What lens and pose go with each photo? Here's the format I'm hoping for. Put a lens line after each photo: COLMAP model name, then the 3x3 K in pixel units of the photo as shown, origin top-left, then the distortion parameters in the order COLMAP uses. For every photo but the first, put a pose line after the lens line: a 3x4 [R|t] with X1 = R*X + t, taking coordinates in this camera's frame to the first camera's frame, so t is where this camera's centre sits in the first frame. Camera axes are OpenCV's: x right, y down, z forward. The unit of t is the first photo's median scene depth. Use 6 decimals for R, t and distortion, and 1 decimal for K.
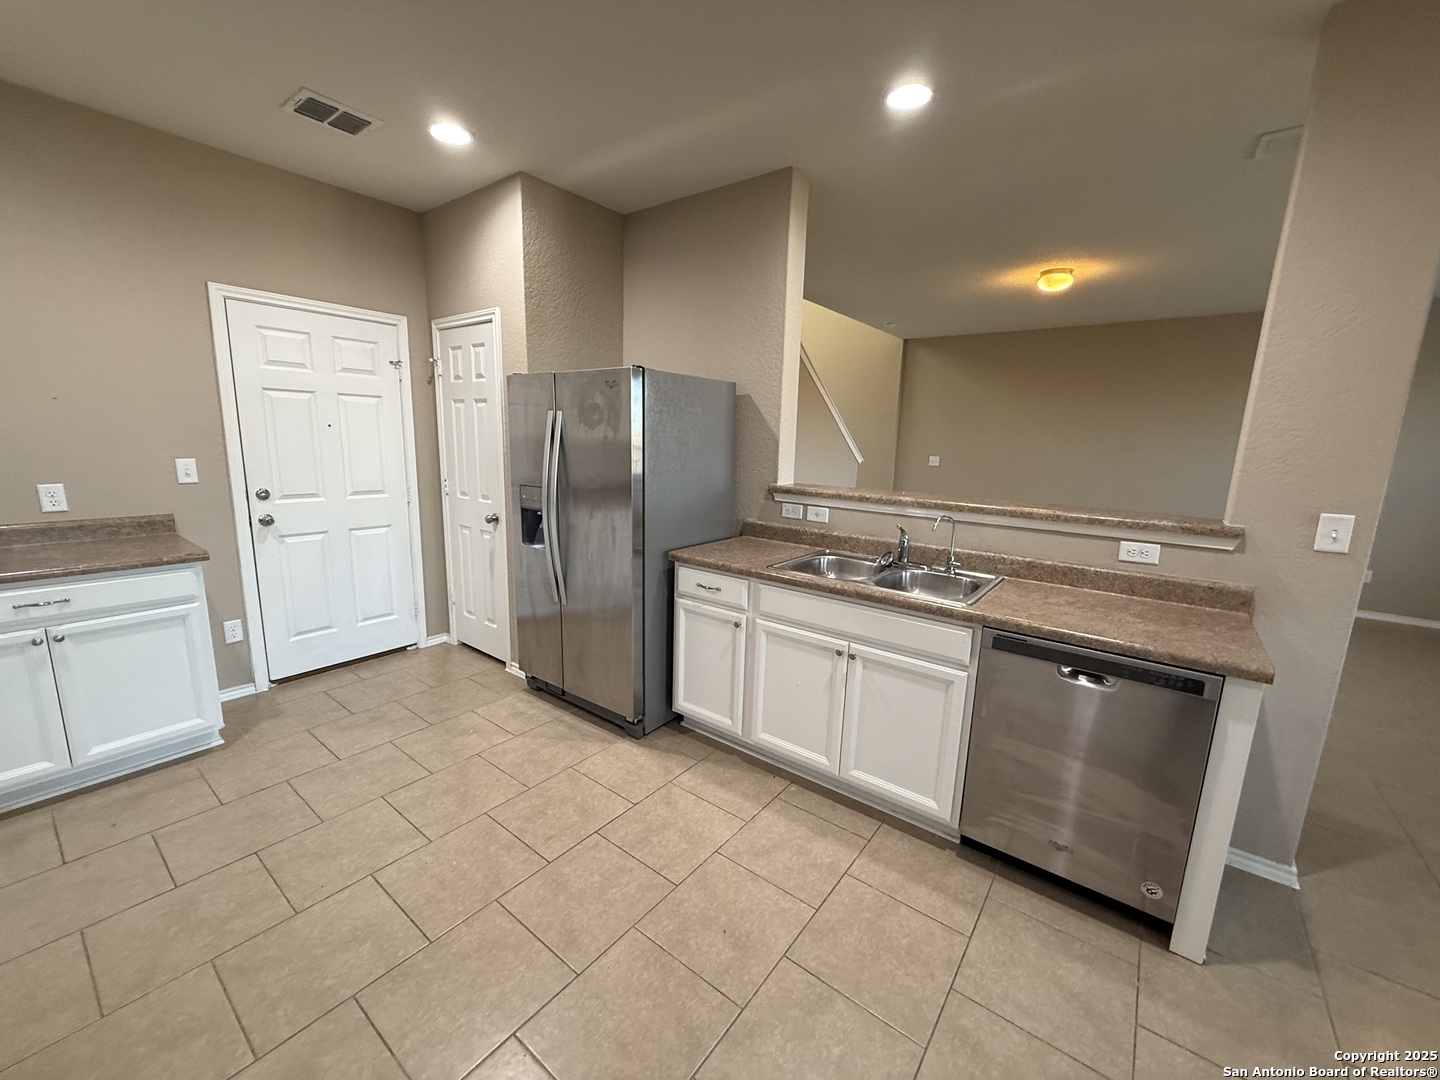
lens RADIAL K [[571.3, 0, 720.7], [0, 571.3, 540.5], [0, 0, 1]] dist [-0.001684, 0.000280]
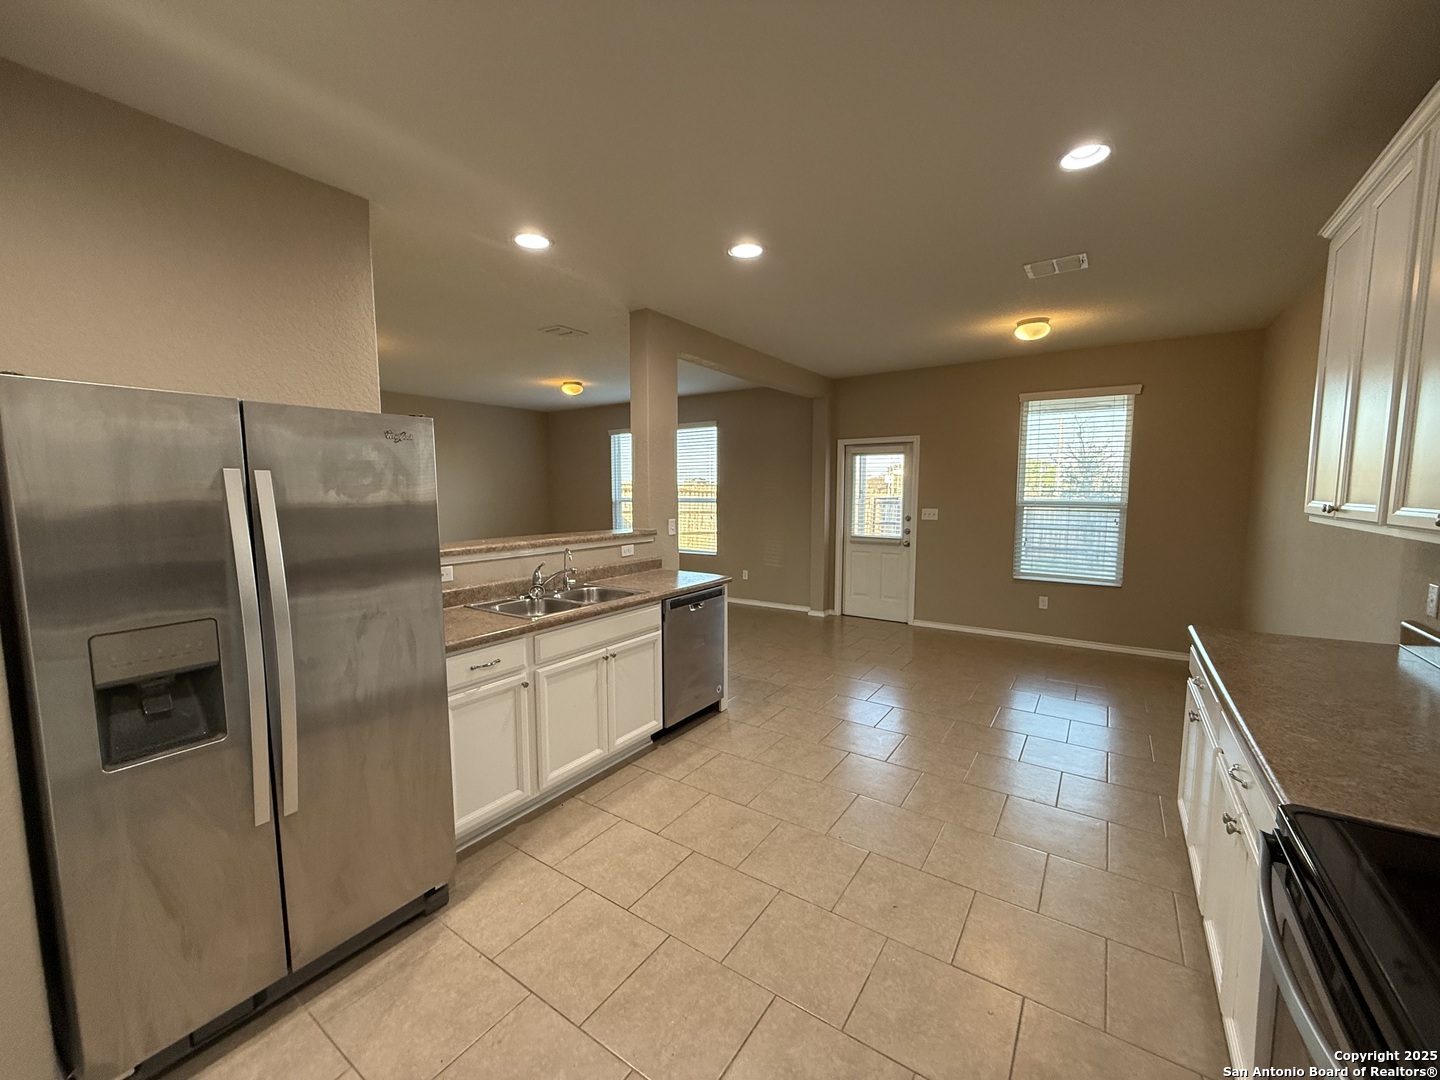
lens RADIAL K [[571.3, 0, 714.7], [0, 571.3, 544.5], [0, 0, 1]] dist [-0.001684, 0.000280]
pose [[-0.052688, -0.126277, 0.990595, -0.950145], [0.178758, 0.974757, 0.133766, -0.166918], [-0.982481, 0.184125, -0.028785, 0.660073]]
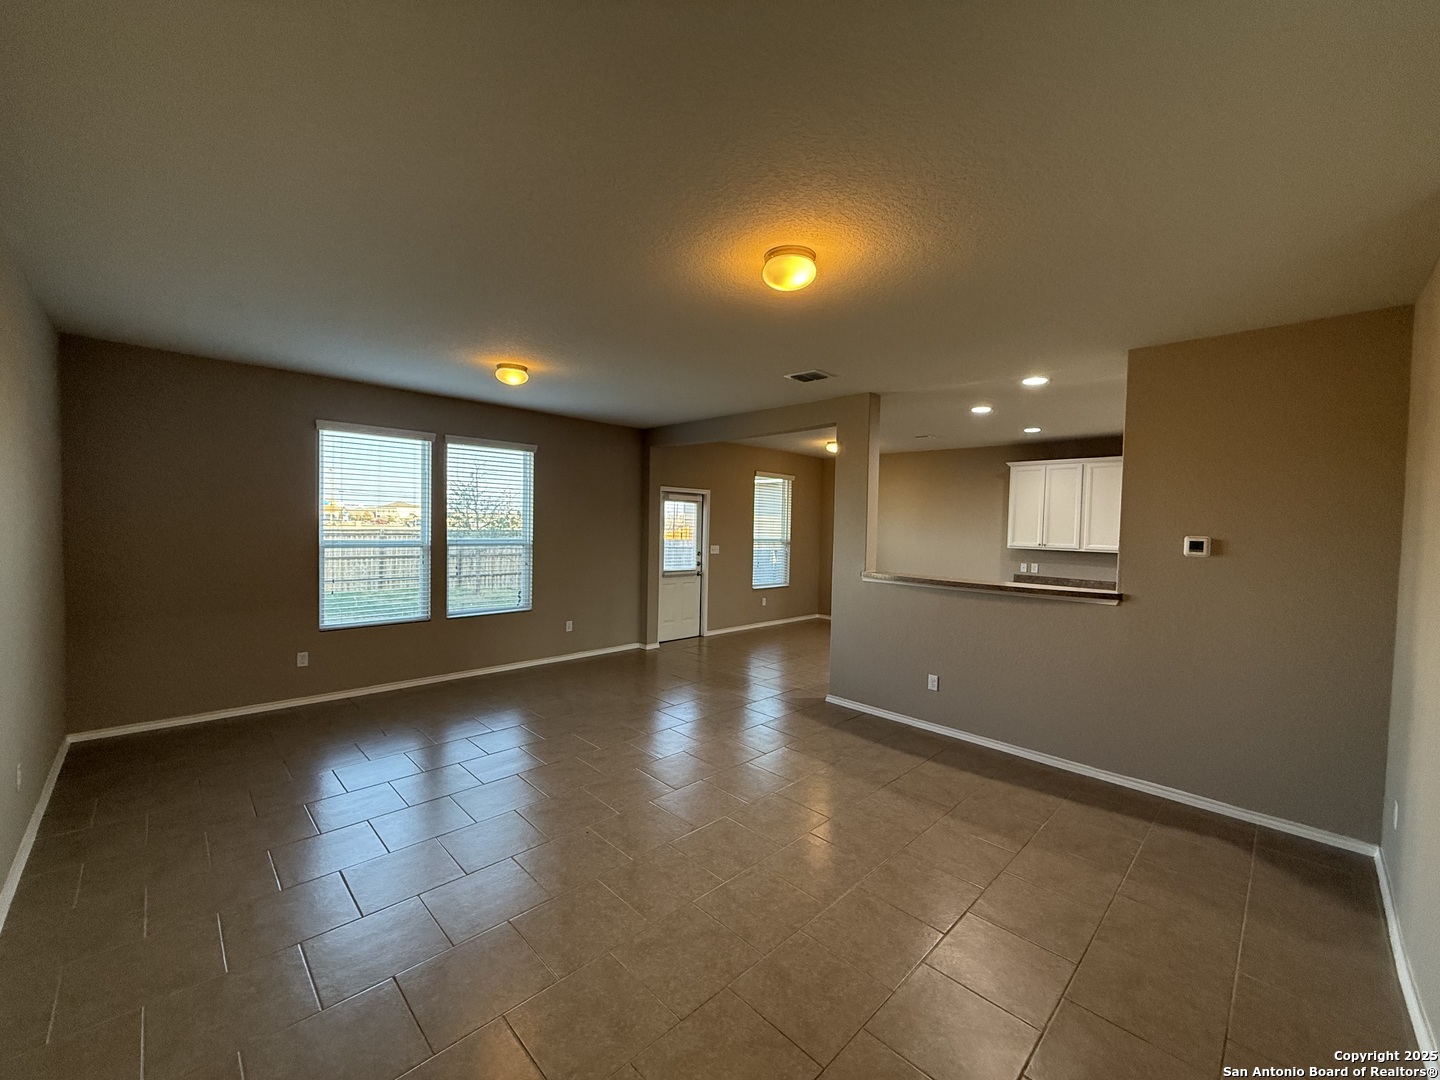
lens RADIAL K [[571.3, 0, 724.8], [0, 571.3, 547.0], [0, 0, 1]] dist [-0.001684, 0.000280]
pose [[-0.988303, -0.058338, 0.140902, 0.948400], [-0.025925, 0.974762, 0.221737, -0.549259], [-0.150281, 0.215491, -0.964873, 2.840328]]
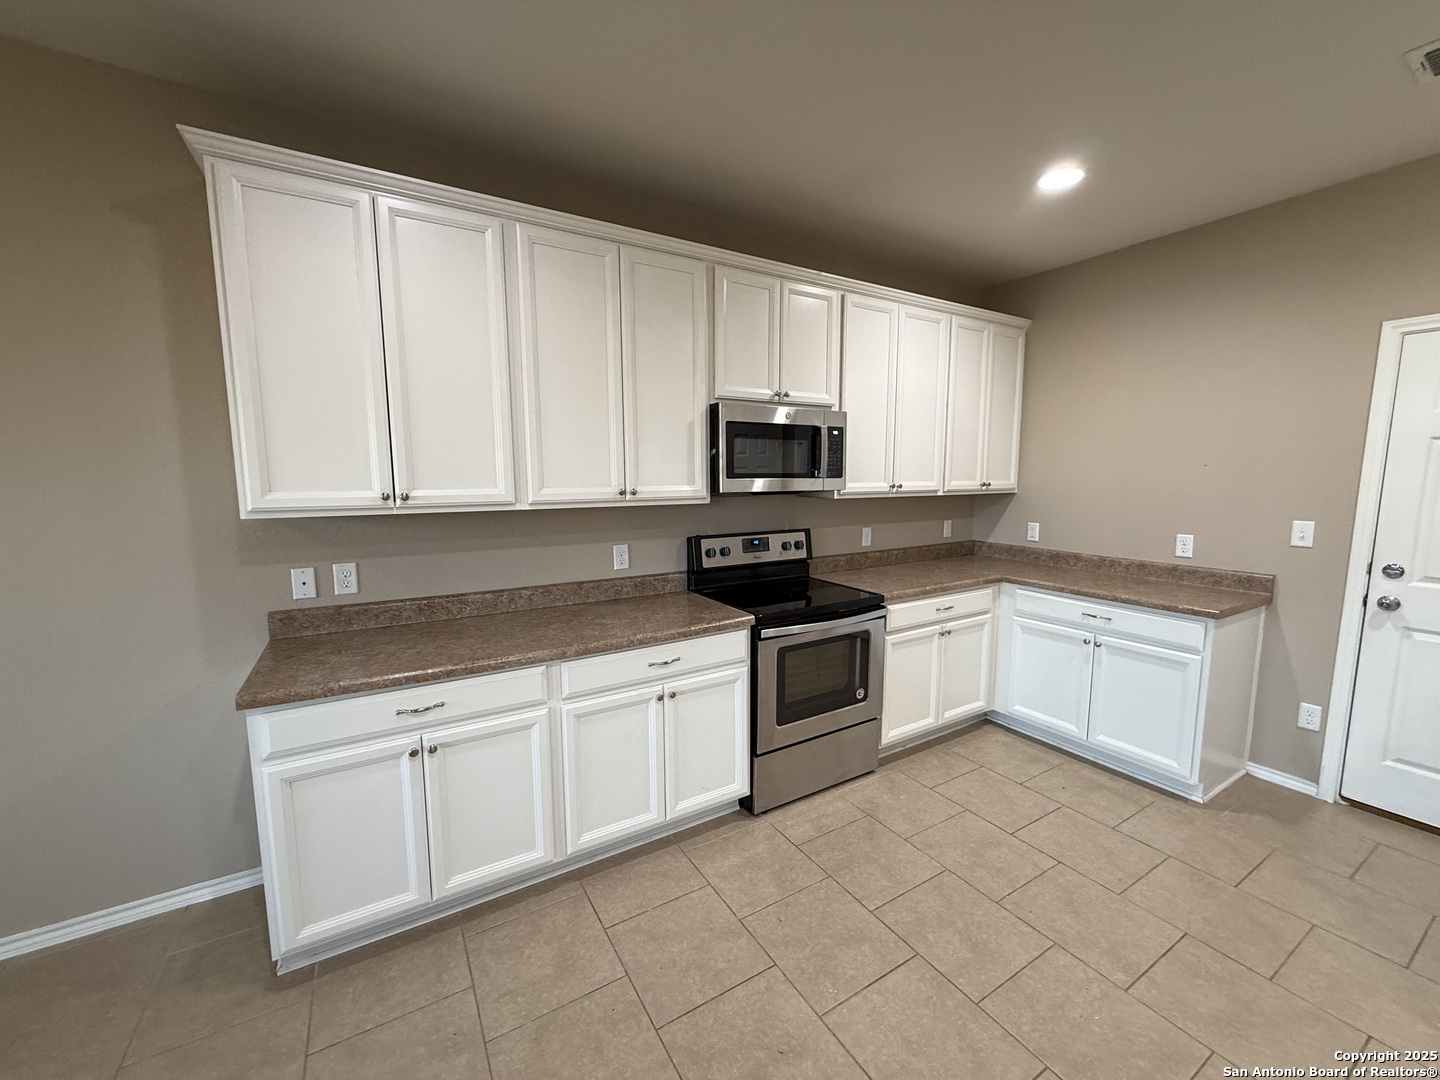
lens RADIAL K [[571.3, 0, 716.2], [0, 571.3, 540.4], [0, 0, 1]] dist [-0.001684, 0.000280]
pose [[-0.371281, 0.082322, -0.924864, 0.340295], [-0.172611, 0.972580, 0.155863, -0.103283], [0.912335, 0.217511, -0.346891, 0.504158]]
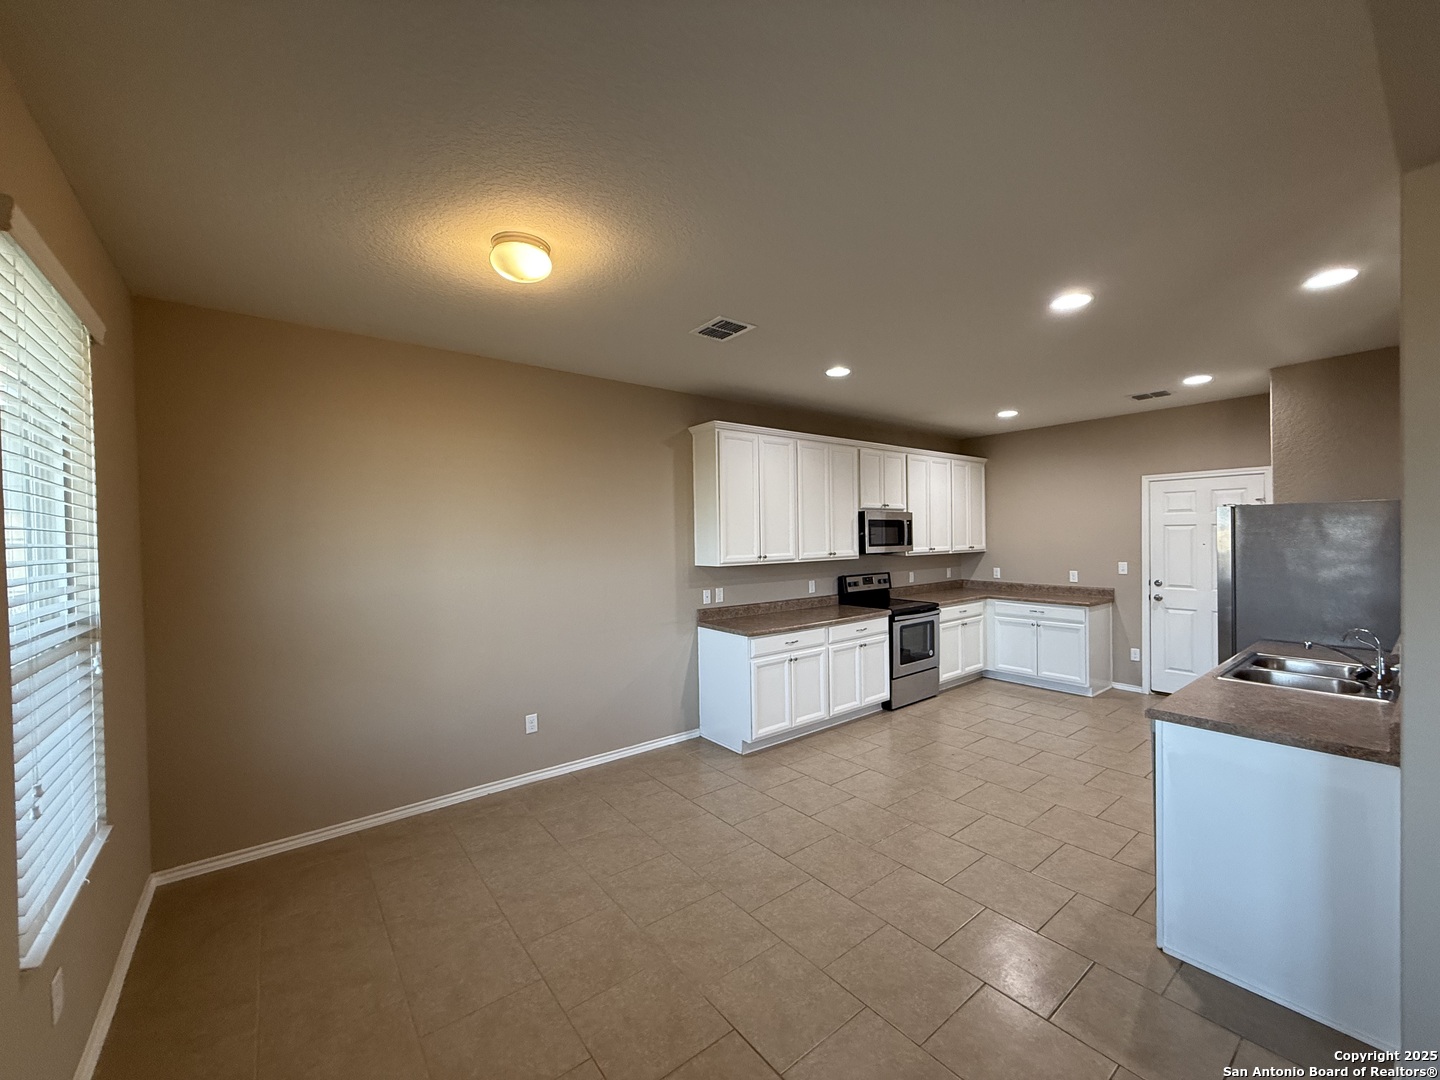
lens RADIAL K [[571.3, 0, 711.9], [0, 571.3, 541.6], [0, 0, 1]] dist [-0.001684, 0.000280]
pose [[-0.260145, -0.014388, -0.965462, 1.609514], [-0.164630, 0.985909, 0.029668, -0.039683], [0.951431, 0.166662, -0.258848, 0.130098]]
